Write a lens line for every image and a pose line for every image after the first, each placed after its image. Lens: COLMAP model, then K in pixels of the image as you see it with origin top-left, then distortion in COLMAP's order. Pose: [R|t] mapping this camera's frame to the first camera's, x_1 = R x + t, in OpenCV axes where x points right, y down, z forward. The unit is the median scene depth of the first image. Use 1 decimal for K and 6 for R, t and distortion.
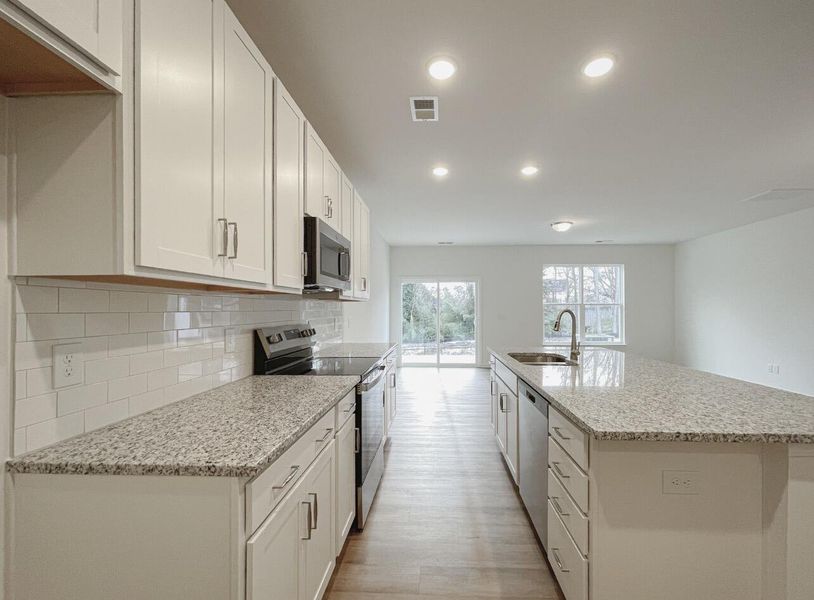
lens RADIAL K [[345.5, 0, 413.2], [0, 345.5, 311.0], [0, 0, 1]] dist [-0.002119, 0.000829]
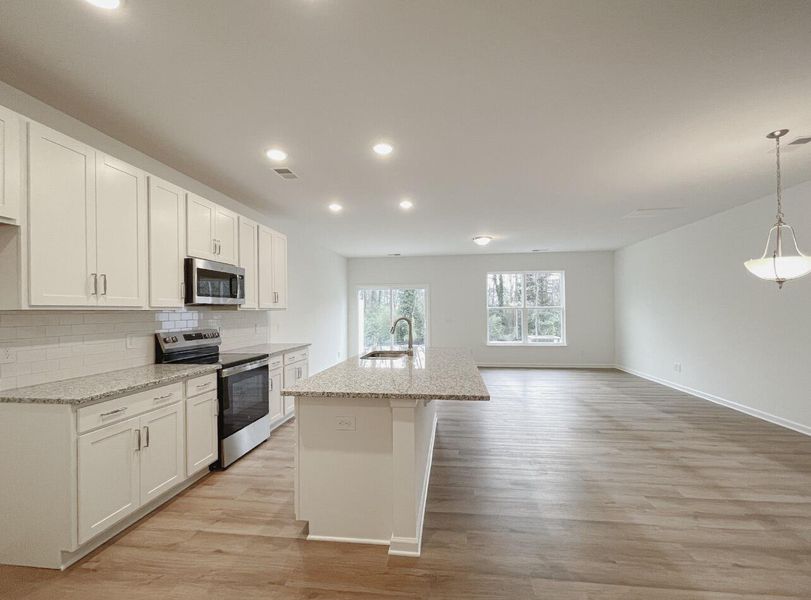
lens RADIAL K [[344.3, 0, 404.1], [0, 344.3, 312.0], [0, 0, 1]] dist [-0.002119, 0.000829]
pose [[0.996785, -0.005300, -0.079944, 0.744961], [0.005315, 0.999986, -0.000024, -0.034608], [0.079943, -0.000401, 0.996799, -0.412010]]
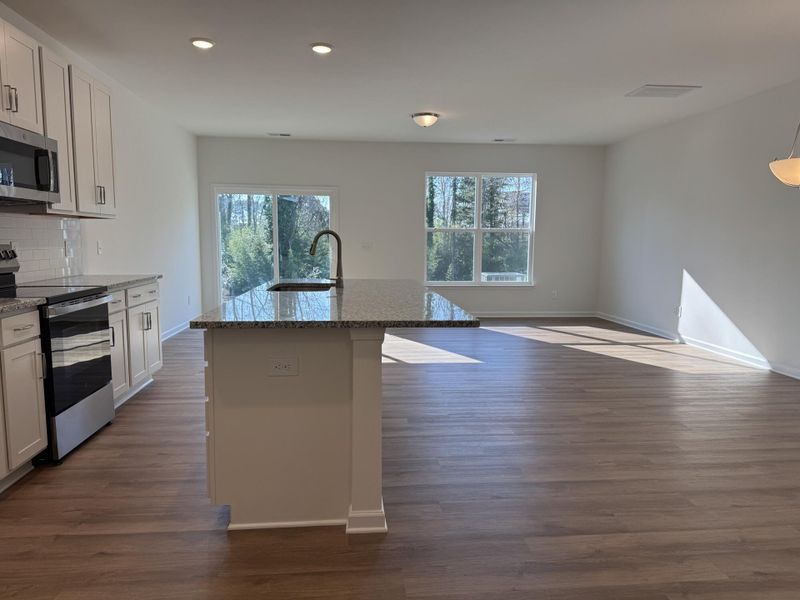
lens RADIAL K [[572.6, 0, 386.8], [0, 572.6, 309.6], [0, 0, 1]] dist [0.026244, -0.015855]
pose [[0.990441, -0.009441, 0.137614, 0.528735], [-0.006603, 0.993266, 0.115666, 0.035588], [-0.137779, -0.115469, 0.983709, -0.627291]]
